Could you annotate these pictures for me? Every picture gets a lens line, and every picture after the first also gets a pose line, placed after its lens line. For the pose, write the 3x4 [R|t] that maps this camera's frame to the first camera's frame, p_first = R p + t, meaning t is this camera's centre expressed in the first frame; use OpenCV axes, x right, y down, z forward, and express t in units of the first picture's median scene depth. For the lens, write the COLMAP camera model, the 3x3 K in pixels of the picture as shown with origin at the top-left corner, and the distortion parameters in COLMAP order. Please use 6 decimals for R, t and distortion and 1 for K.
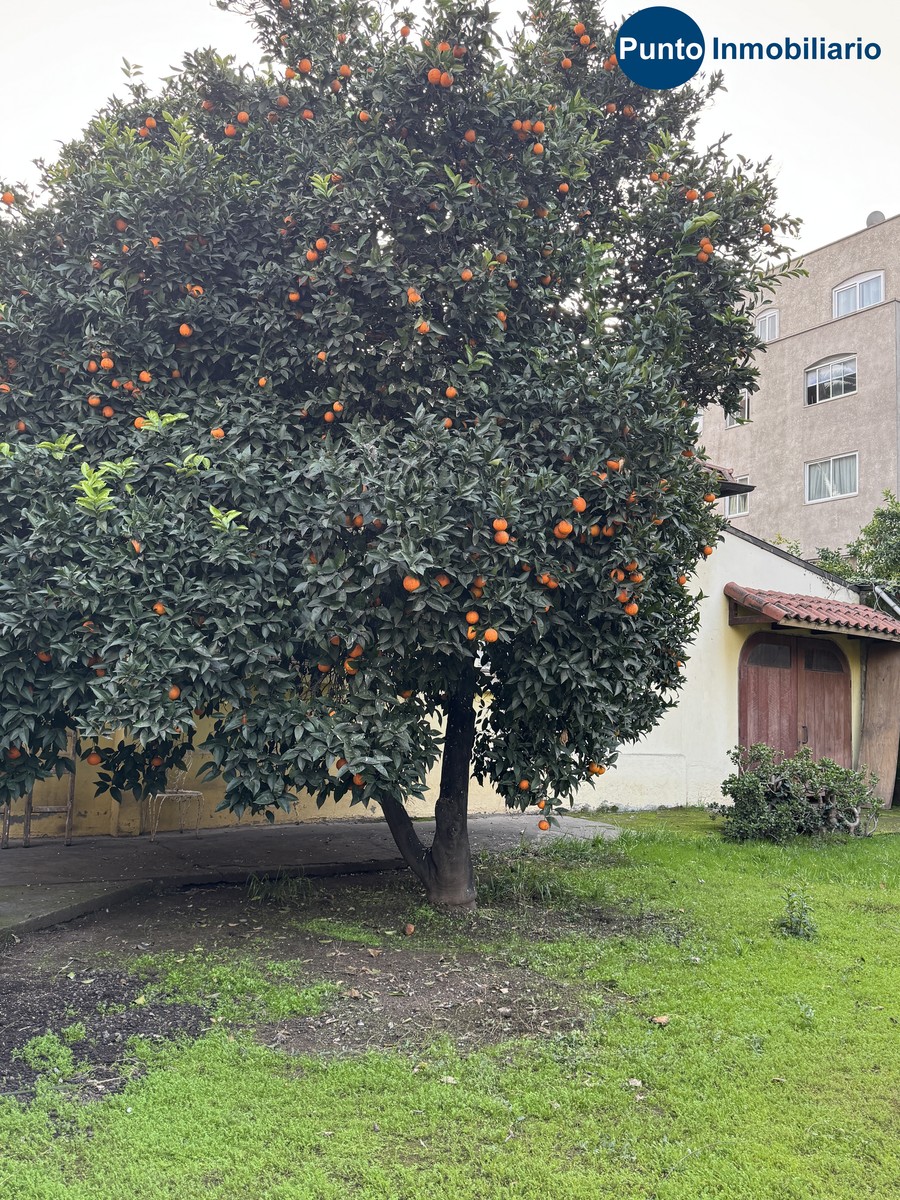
lens RADIAL K [[989.7, 0, 450.6], [0, 989.7, 601.6], [0, 0, 1]] dist [0.041334, 0.000627]
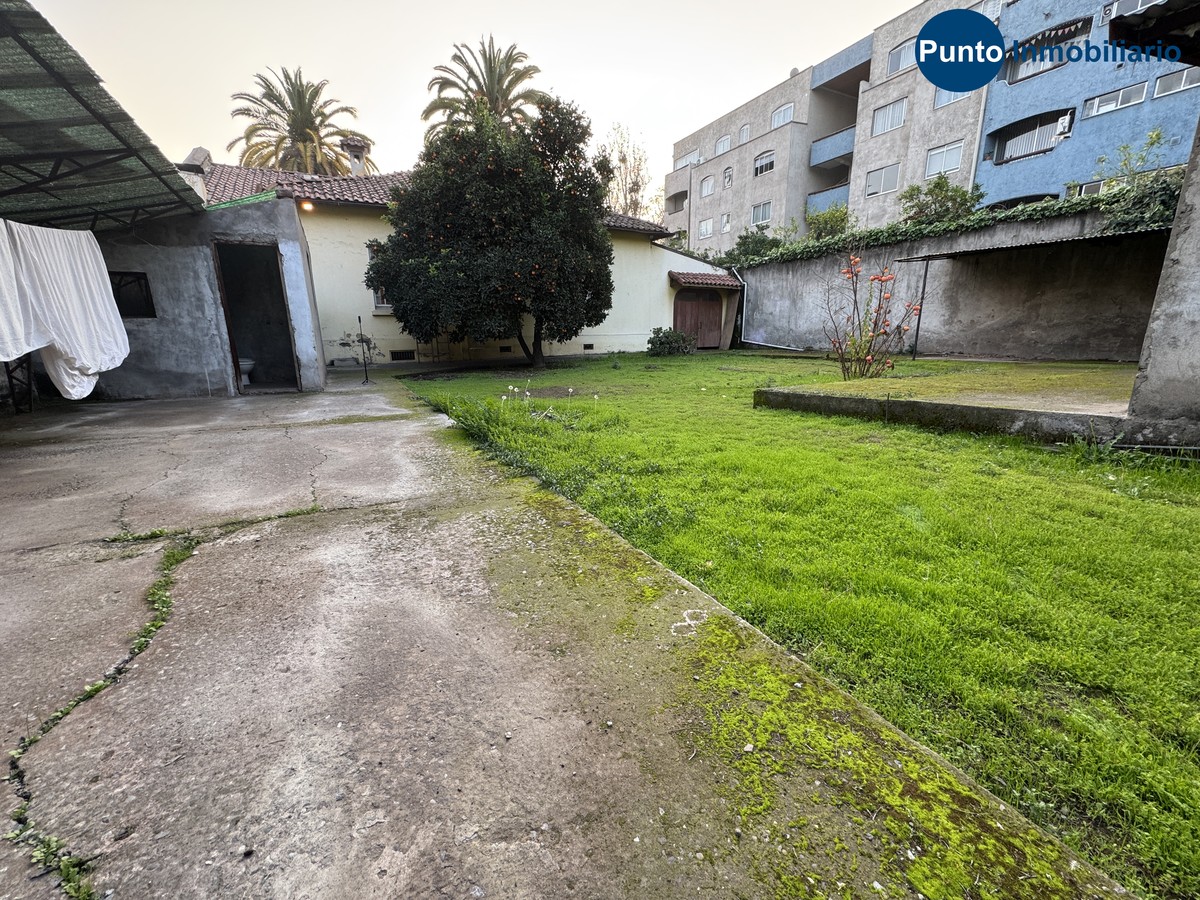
lens RADIAL K [[477.5, 0, 594.8], [0, 477.5, 454.2], [0, 0, 1]] dist [-0.001537, -0.000066]
pose [[0.991416, -0.014537, -0.129935, 0.271497], [0.059221, 0.935940, 0.347146, -0.016401], [0.116565, -0.351861, 0.928766, -0.518346]]
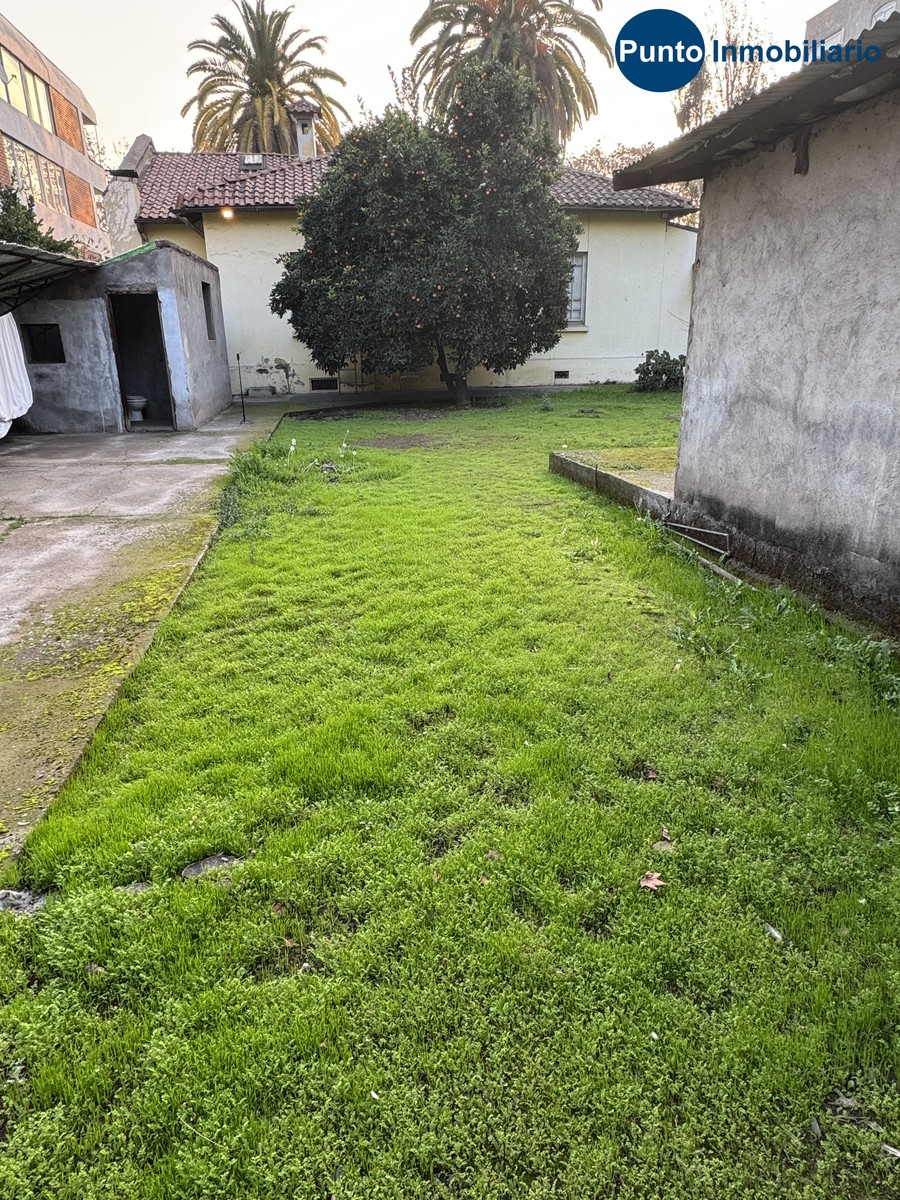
lens RADIAL K [[739.5, 0, 452.2], [0, 739.5, 601.0], [0, 0, 1]] dist [0.000827, 0.000844]
pose [[0.892445, 0.110817, -0.437334, 0.639424], [0.093862, 0.902546, 0.420239, -0.083386], [0.441284, -0.416089, 0.795071, -0.708400]]
